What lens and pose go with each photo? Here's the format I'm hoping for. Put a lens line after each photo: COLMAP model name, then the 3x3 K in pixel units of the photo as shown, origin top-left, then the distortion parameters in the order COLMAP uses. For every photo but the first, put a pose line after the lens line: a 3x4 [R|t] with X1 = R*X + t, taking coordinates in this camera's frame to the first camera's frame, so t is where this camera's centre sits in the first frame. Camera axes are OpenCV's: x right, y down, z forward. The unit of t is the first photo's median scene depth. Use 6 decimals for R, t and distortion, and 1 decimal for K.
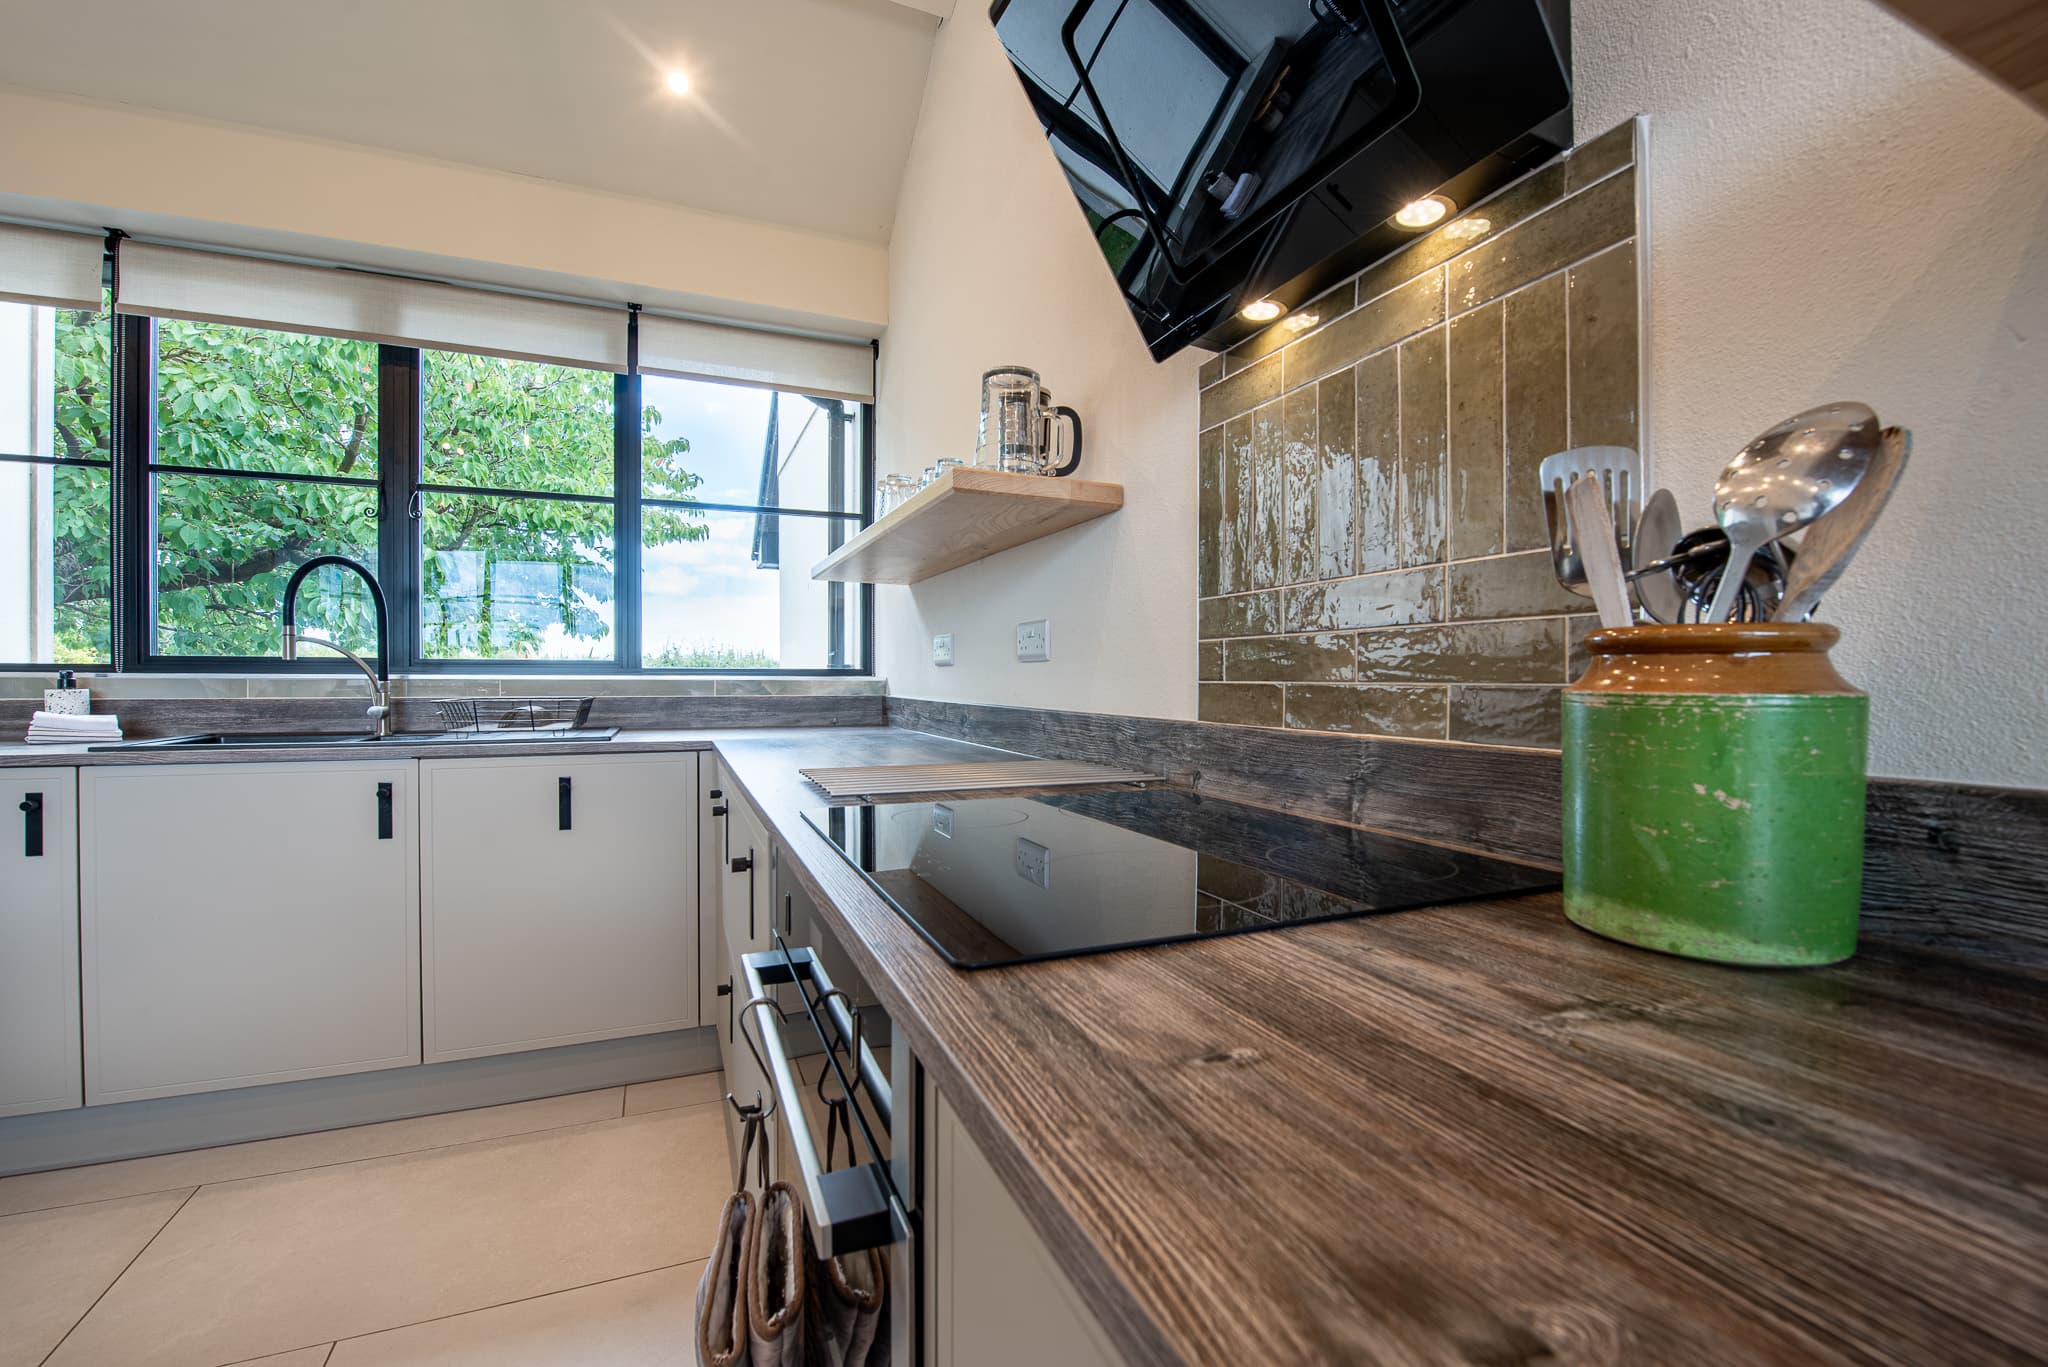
lens RADIAL K [[833.8, 0, 1023.5], [0, 833.8, 681.0], [0, 0, 1]] dist [-0.012073, 0.001421]
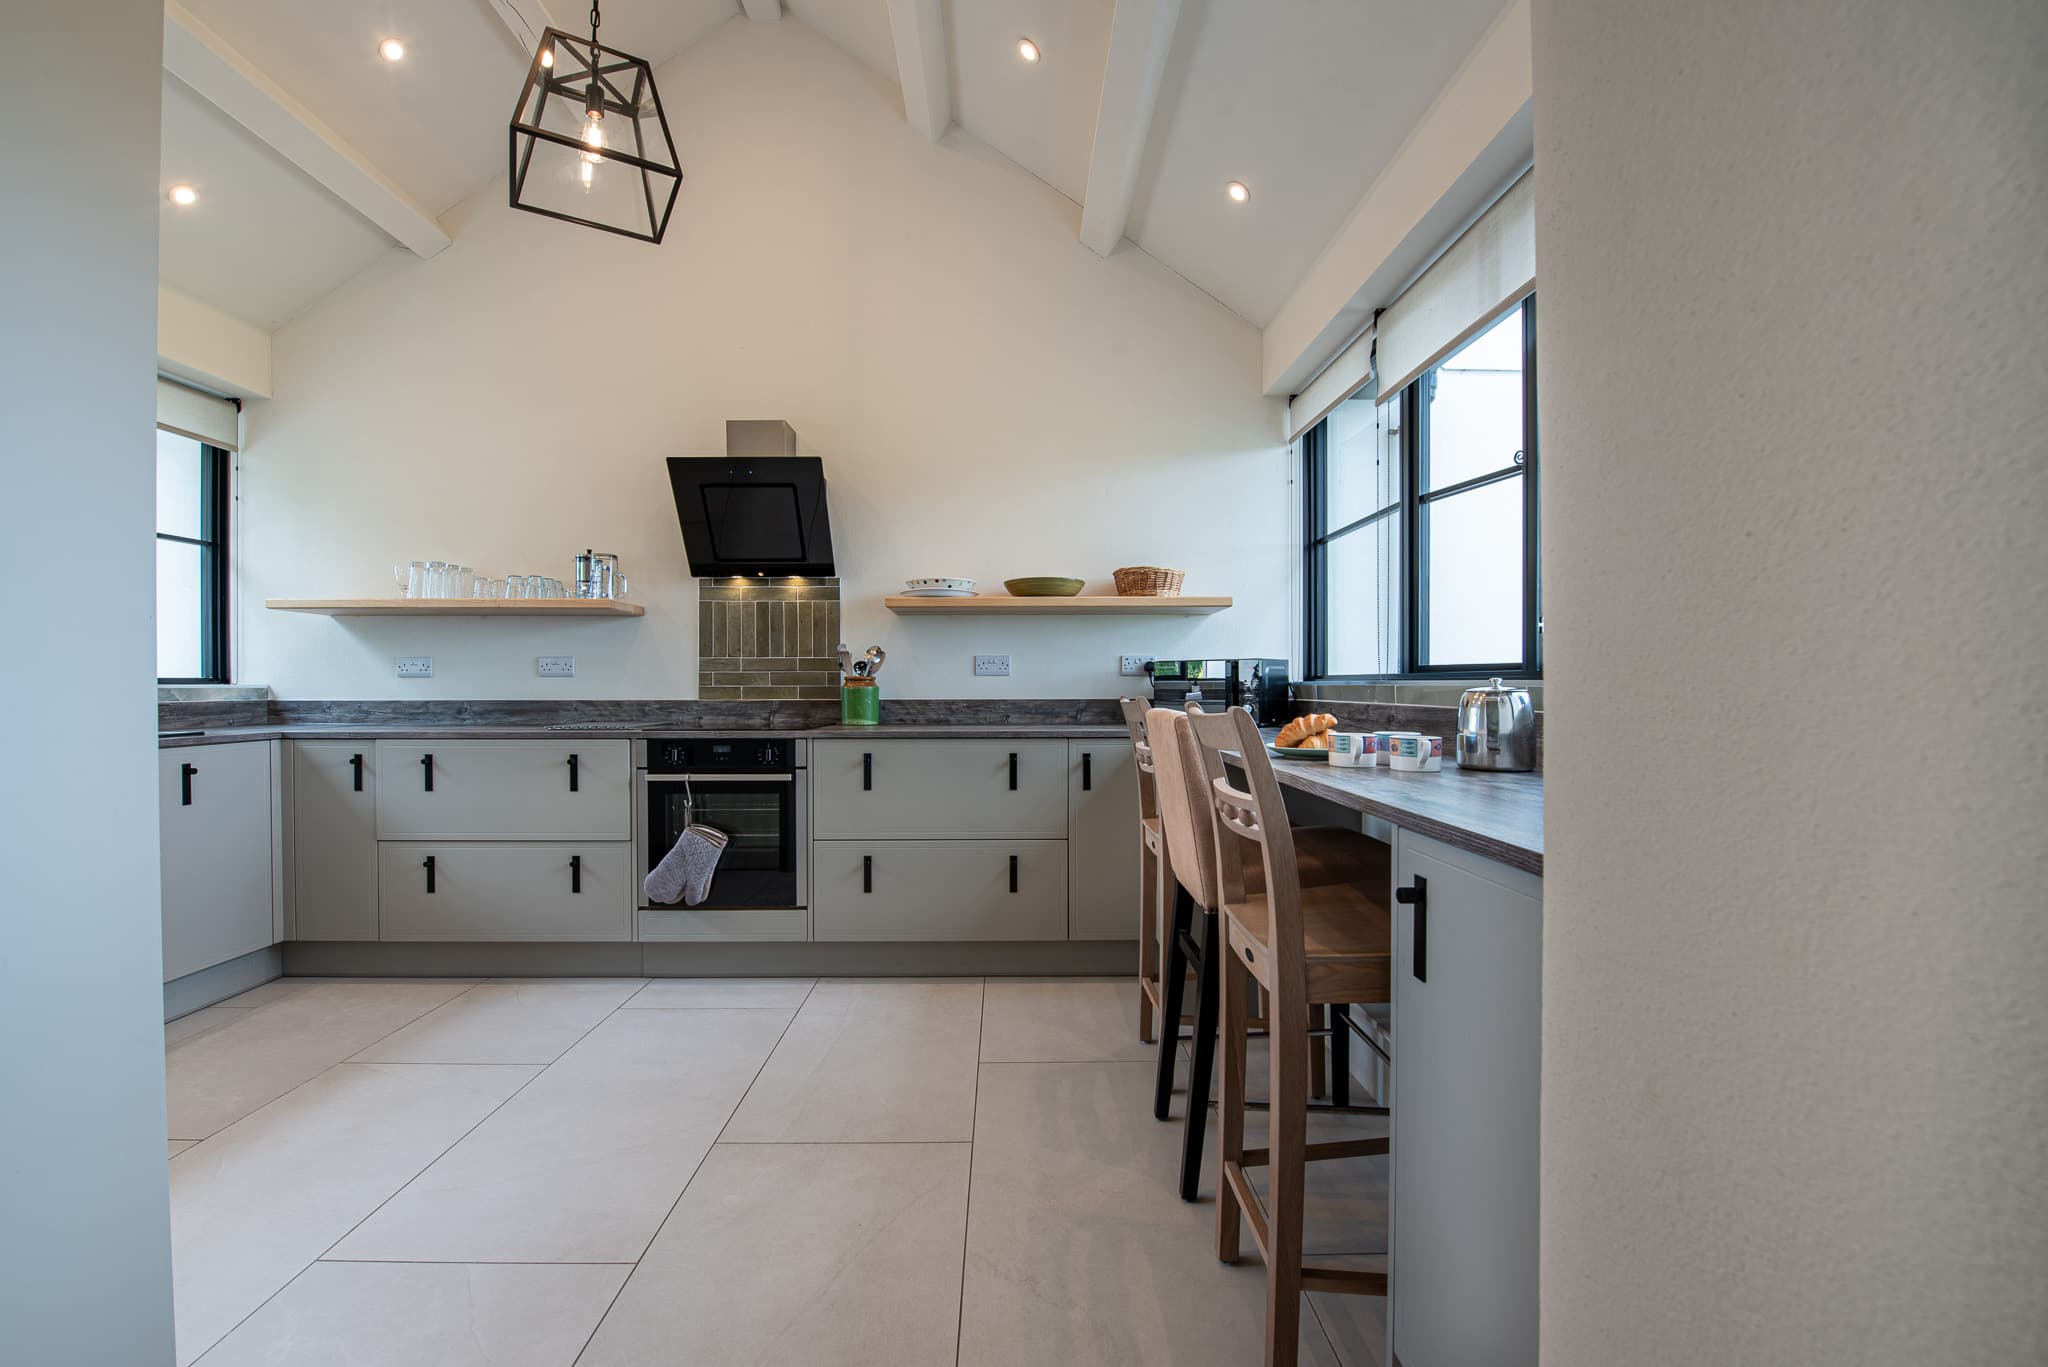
lens RADIAL K [[833.8, 0, 1027.6], [0, 833.8, 681.9], [0, 0, 1]] dist [-0.012073, 0.001421]
pose [[0.384913, -0.003124, 0.922947, -2.077663], [0.005335, 0.999985, 0.001160, -0.011087], [-0.922937, 0.004477, 0.384924, -1.206461]]
